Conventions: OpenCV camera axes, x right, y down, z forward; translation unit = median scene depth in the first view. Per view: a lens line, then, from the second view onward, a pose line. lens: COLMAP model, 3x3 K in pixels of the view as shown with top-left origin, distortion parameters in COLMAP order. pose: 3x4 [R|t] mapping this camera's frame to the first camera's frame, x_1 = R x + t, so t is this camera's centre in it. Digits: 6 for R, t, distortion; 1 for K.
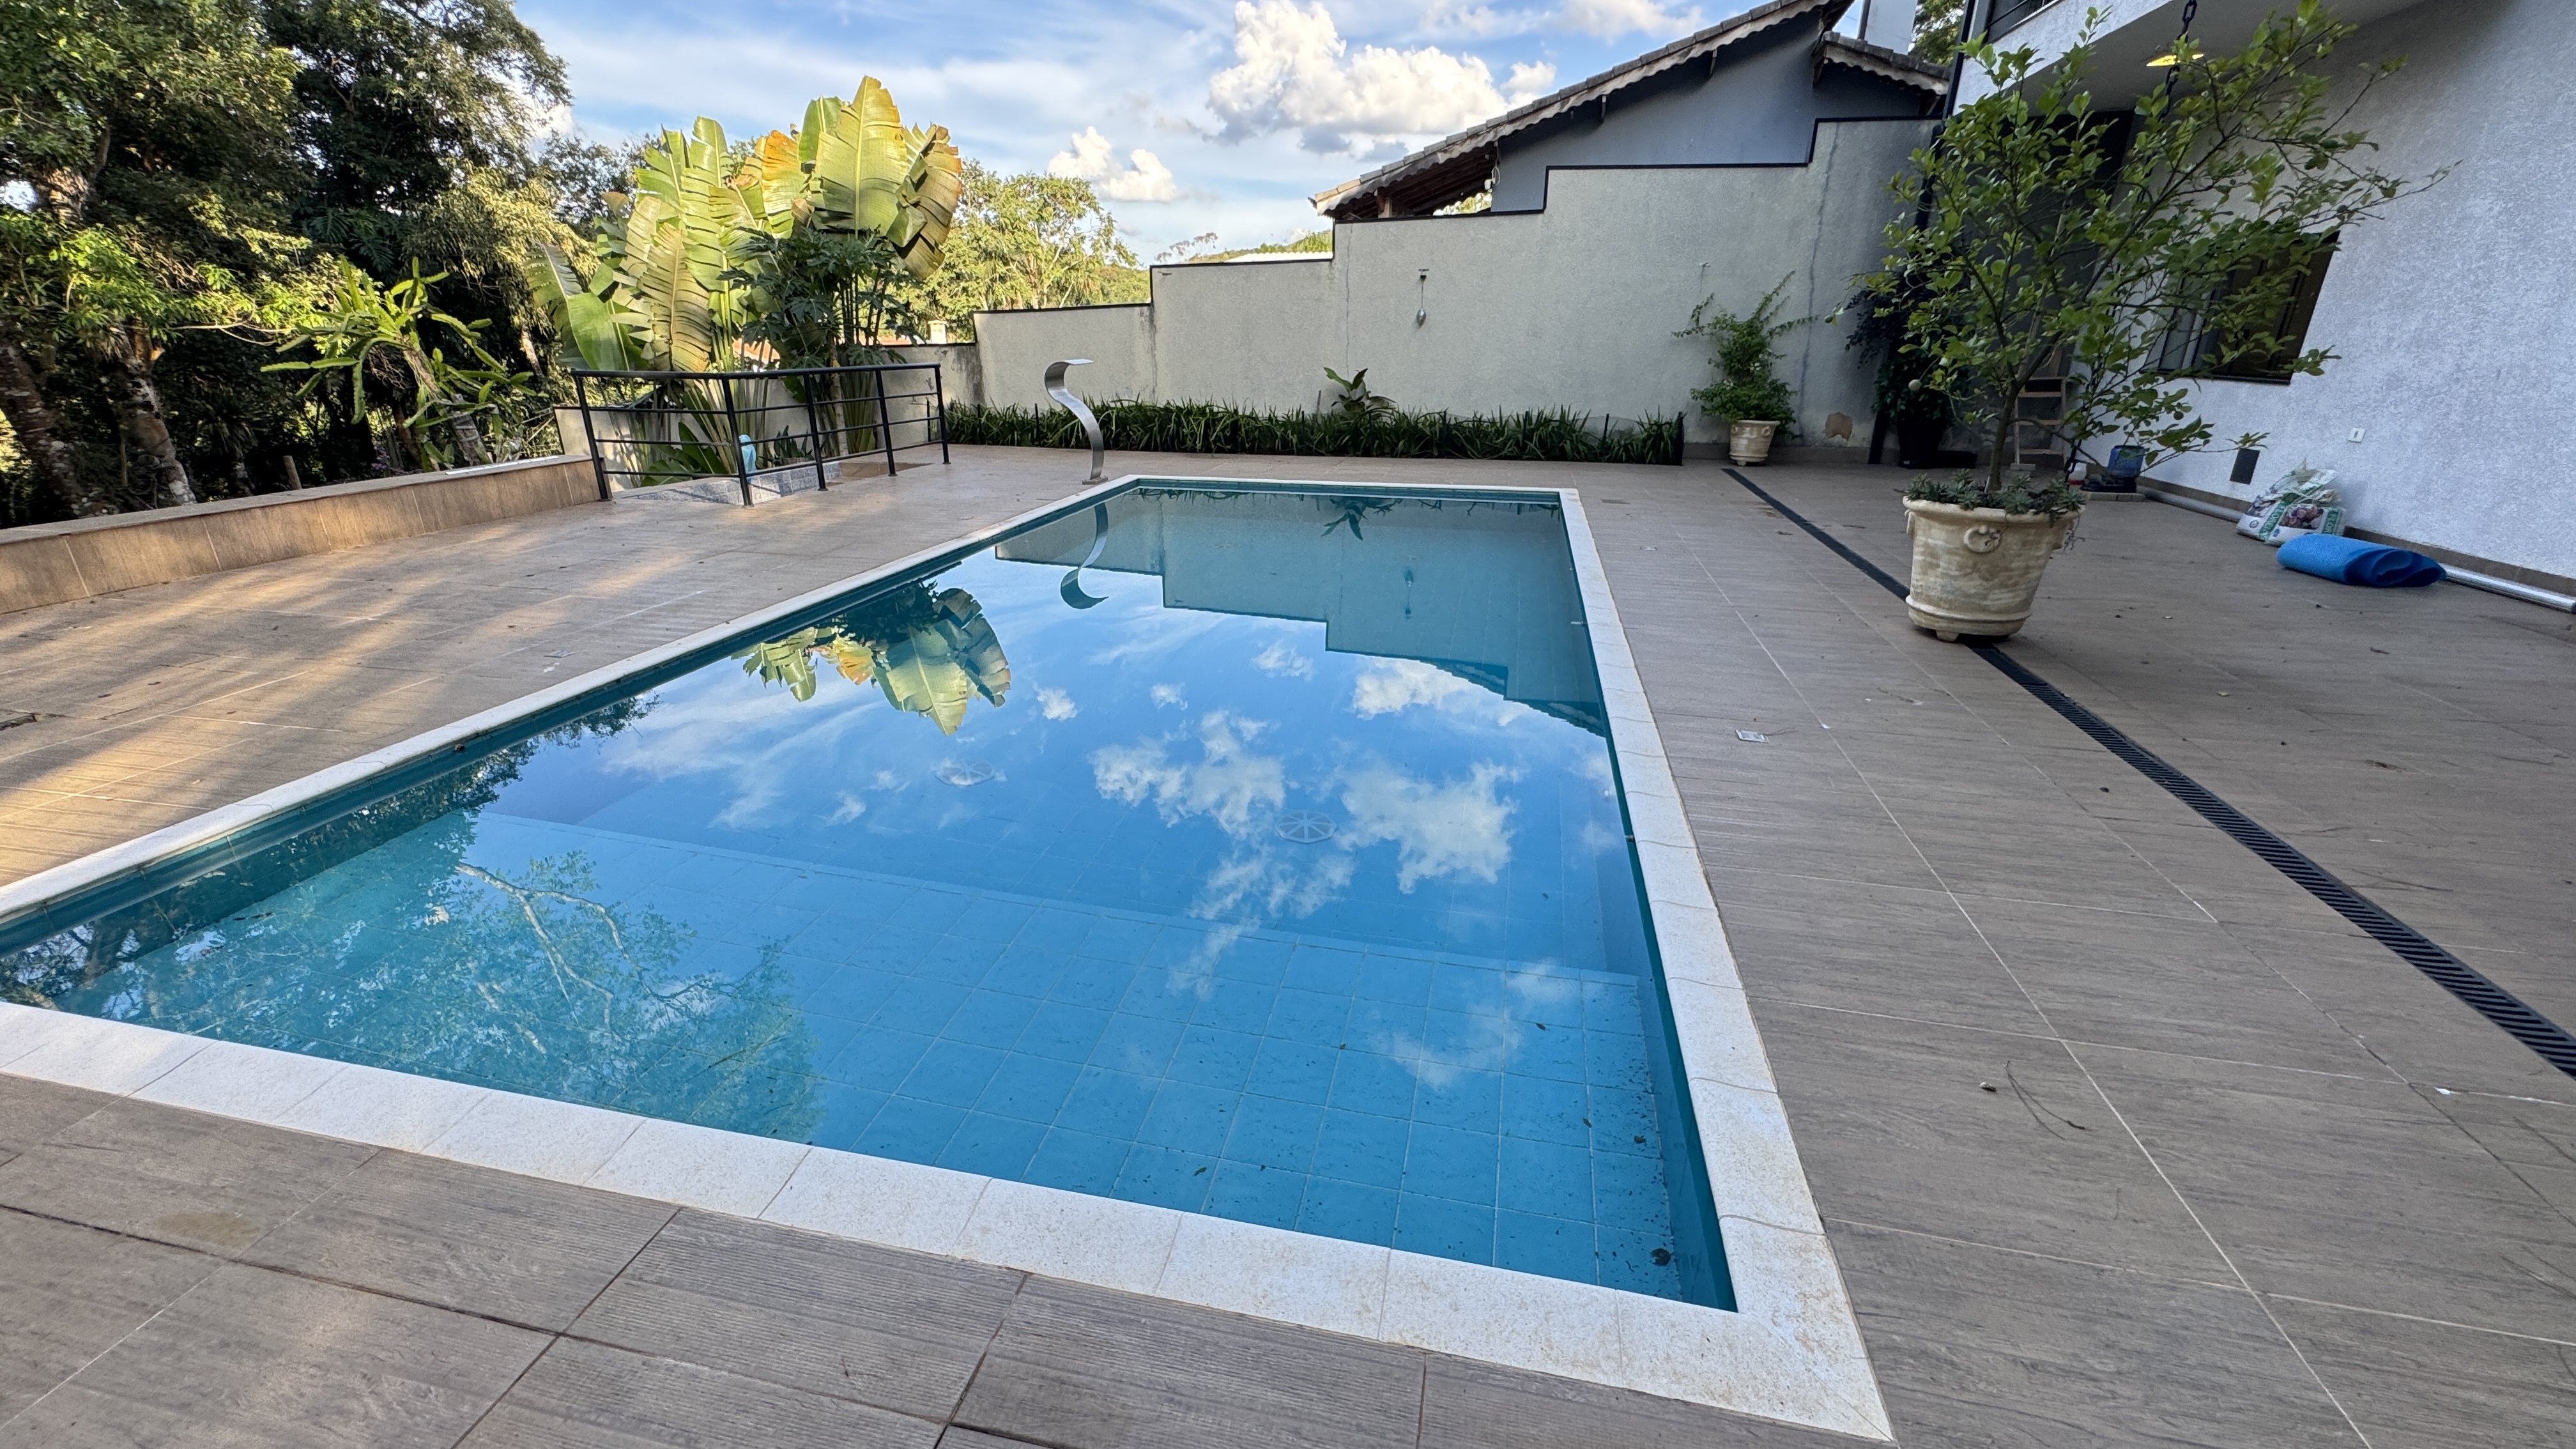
lens RADIAL K [[1033.1, 0, 1289.0], [0, 1033.1, 717.7], [0, 0, 1]] dist [-0.003147, -0.000357]
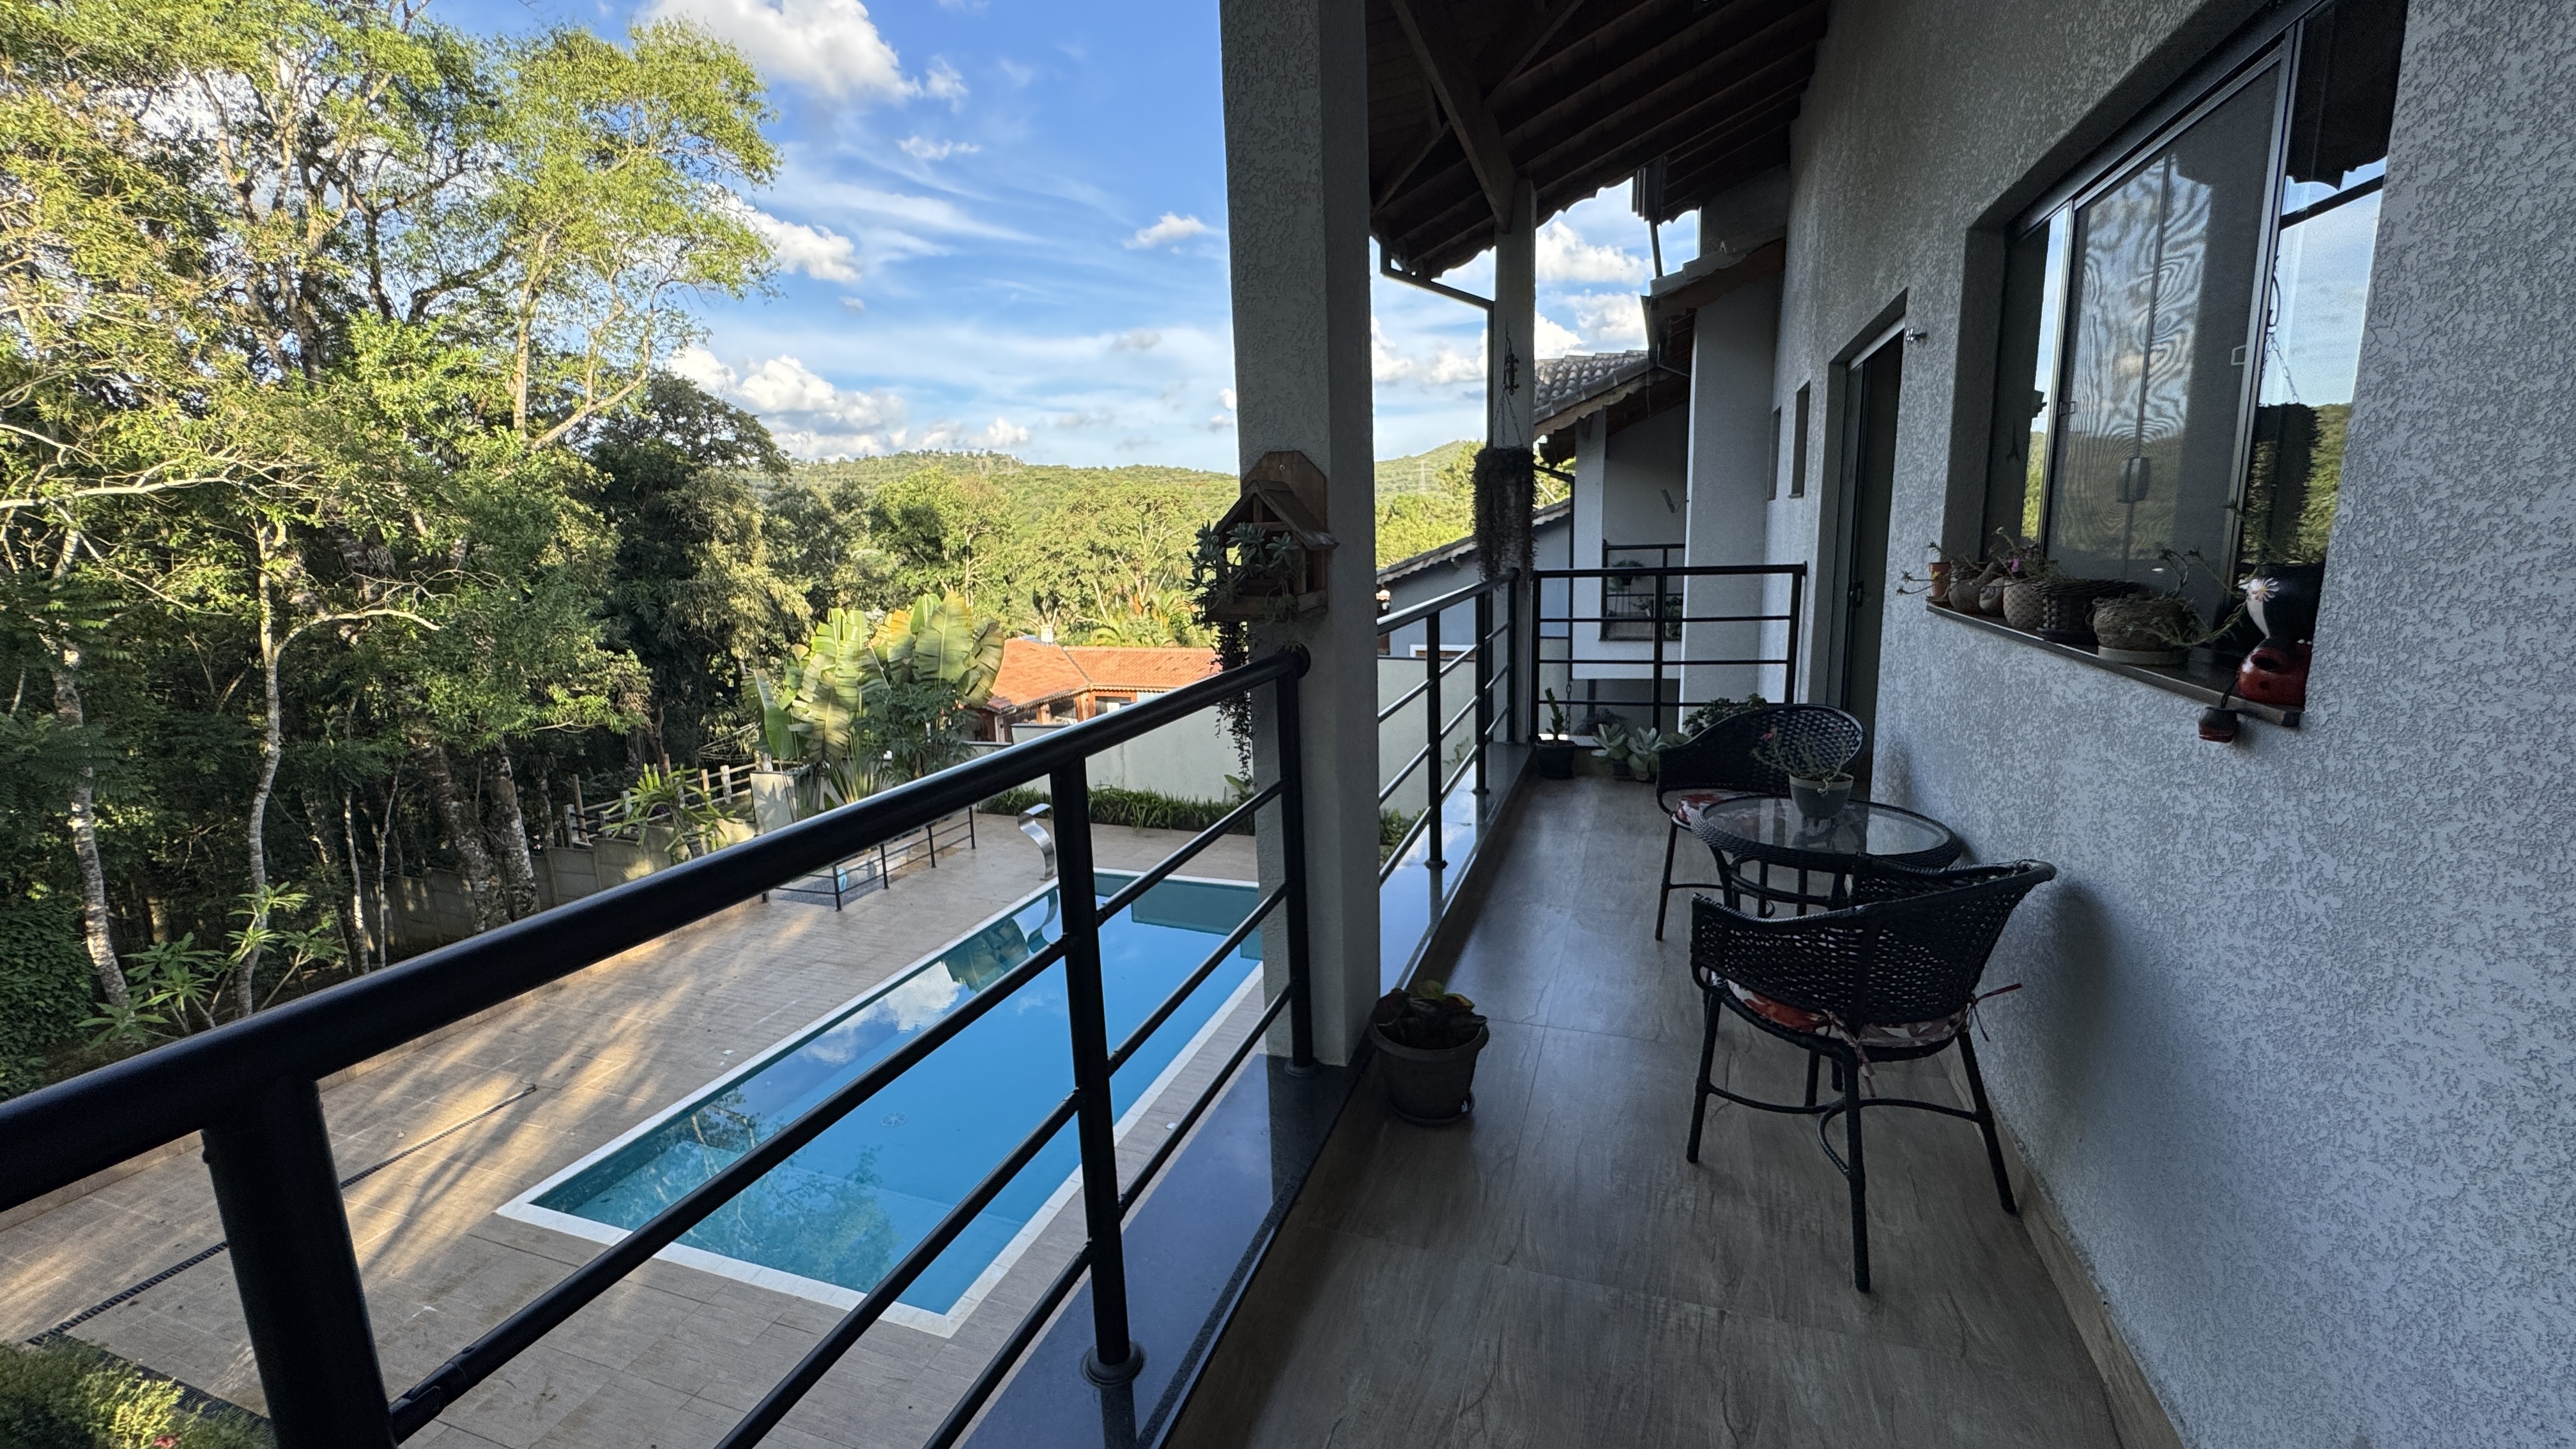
lens RADIAL K [[1033.1, 0, 1289.0], [0, 1033.1, 717.7], [0, 0, 1]] dist [-0.003147, -0.000357]
pose [[0.991438, -0.009587, -0.130227, 0.186497], [-0.013918, 0.983862, -0.178384, -0.088862], [0.129836, 0.178669, 0.975305, -0.268840]]
